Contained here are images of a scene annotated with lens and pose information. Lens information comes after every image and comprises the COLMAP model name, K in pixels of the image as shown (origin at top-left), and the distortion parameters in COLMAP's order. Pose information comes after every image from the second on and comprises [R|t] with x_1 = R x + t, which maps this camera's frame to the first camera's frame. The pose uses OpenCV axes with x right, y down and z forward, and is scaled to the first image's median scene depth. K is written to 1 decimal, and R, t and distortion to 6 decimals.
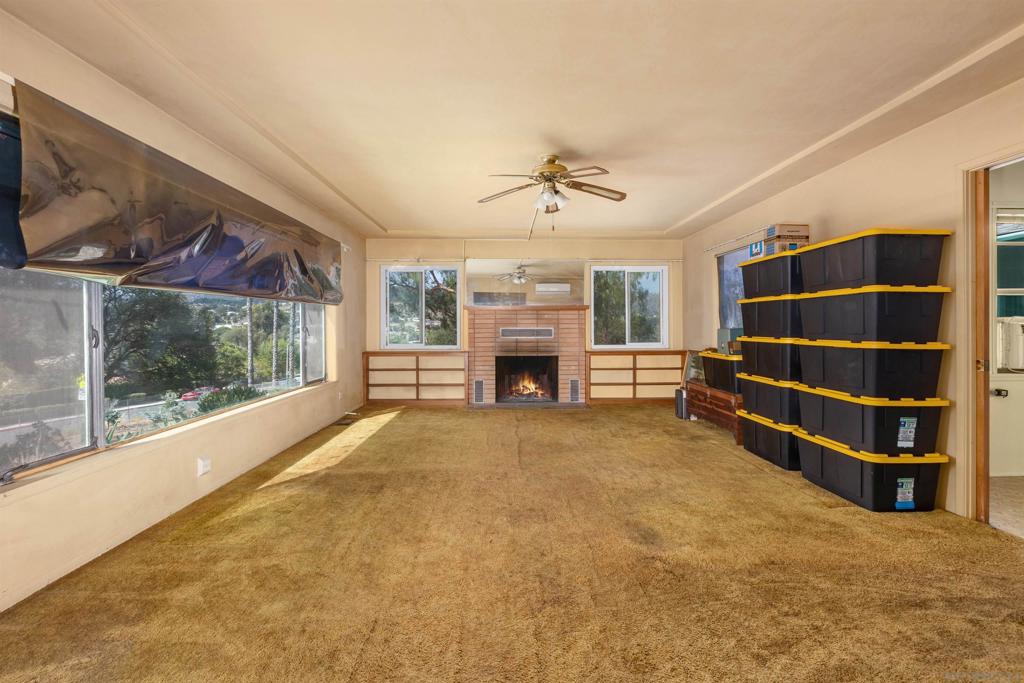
lens RADIAL K [[458.0, 0, 510.0], [0, 458.0, 327.9], [0, 0, 1]] dist [-0.002048, -0.000435]
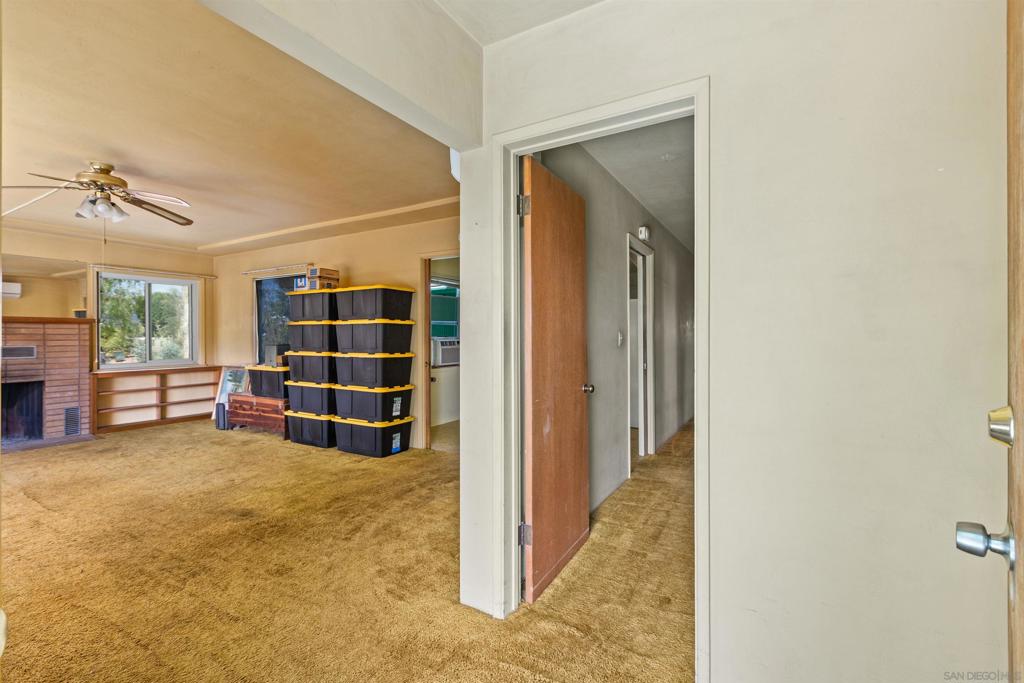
lens RADIAL K [[459.9, 0, 513.9], [0, 459.9, 335.8], [0, 0, 1]] dist [-0.001291, -0.000068]
pose [[0.528432, 0.002517, 0.848972, -0.307654], [0.004231, 0.999975, -0.005598, -0.019253], [-0.848965, 0.006550, 0.528409, -0.237999]]
